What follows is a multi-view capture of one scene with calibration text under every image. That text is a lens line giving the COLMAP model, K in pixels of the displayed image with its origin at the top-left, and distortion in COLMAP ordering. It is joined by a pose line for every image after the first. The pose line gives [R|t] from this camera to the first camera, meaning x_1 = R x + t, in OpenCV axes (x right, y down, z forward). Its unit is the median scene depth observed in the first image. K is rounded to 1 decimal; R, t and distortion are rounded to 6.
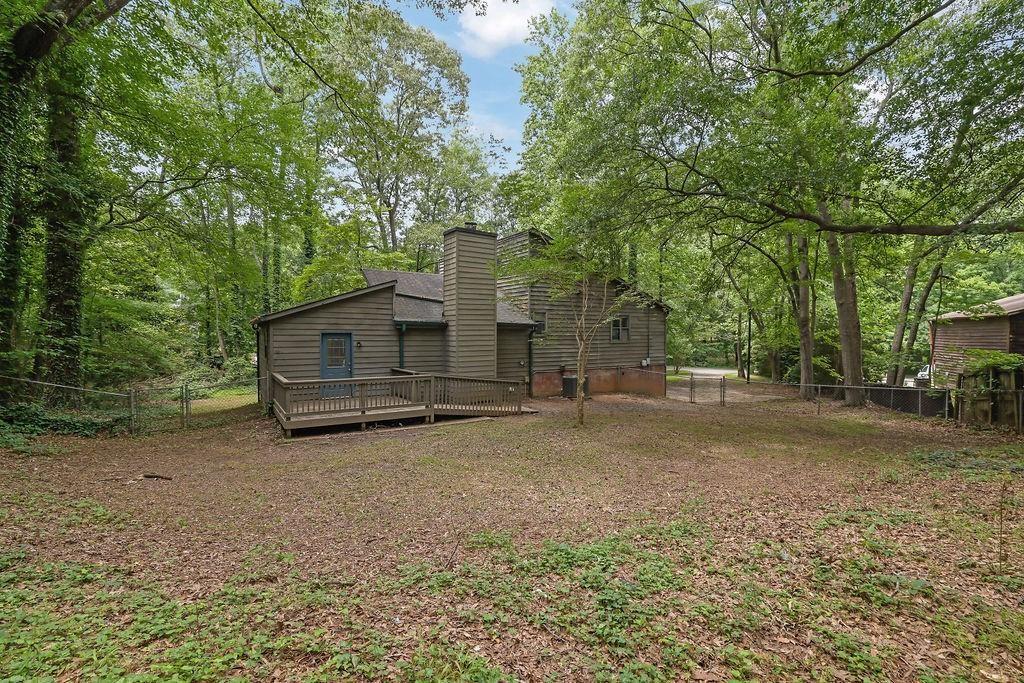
lens RADIAL K [[469.6, 0, 503.4], [0, 469.6, 347.8], [0, 0, 1]] dist [-0.002407, 0.000233]
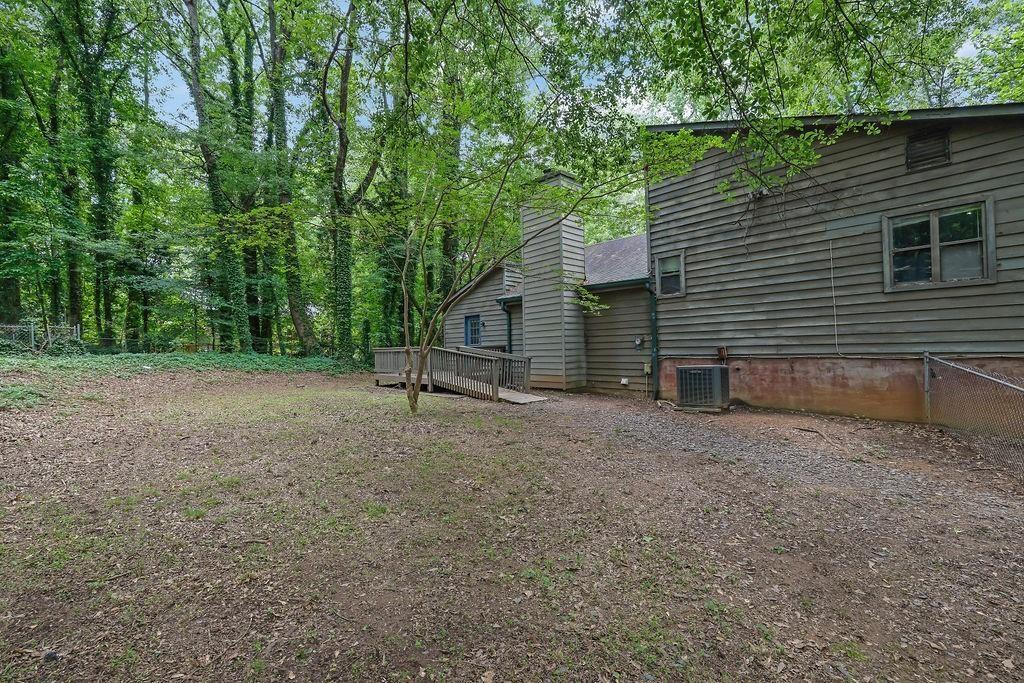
lens RADIAL K [[469.6, 0, 503.4], [0, 469.6, 347.8], [0, 0, 1]] dist [-0.002407, 0.000233]
pose [[0.111532, -0.012139, -0.993687, 0.775885], [-0.014893, 0.999793, -0.013885, 0.061185], [0.993649, 0.016348, 0.111328, 0.882692]]
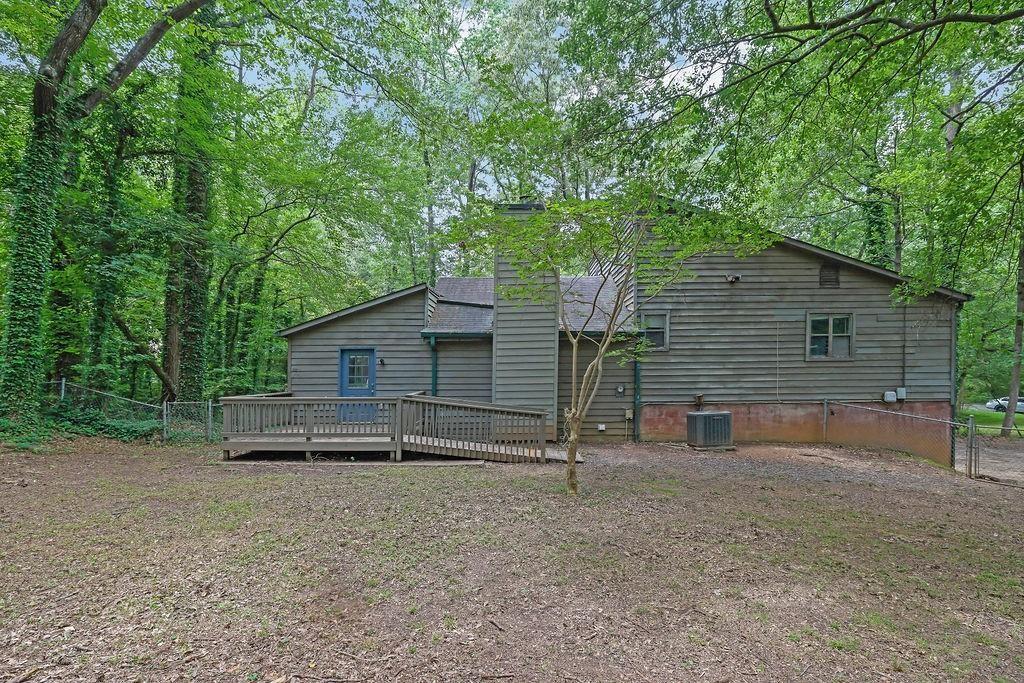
lens RADIAL K [[481.5, 0, 511.0], [0, 481.5, 381.0], [0, 0, 1]] dist [-0.019666, 0.000074]
pose [[0.821105, -0.000612, -0.570777, 0.364165], [-0.006667, 0.999921, -0.010664, 0.033285], [0.570738, 0.012562, 0.821036, 0.398759]]
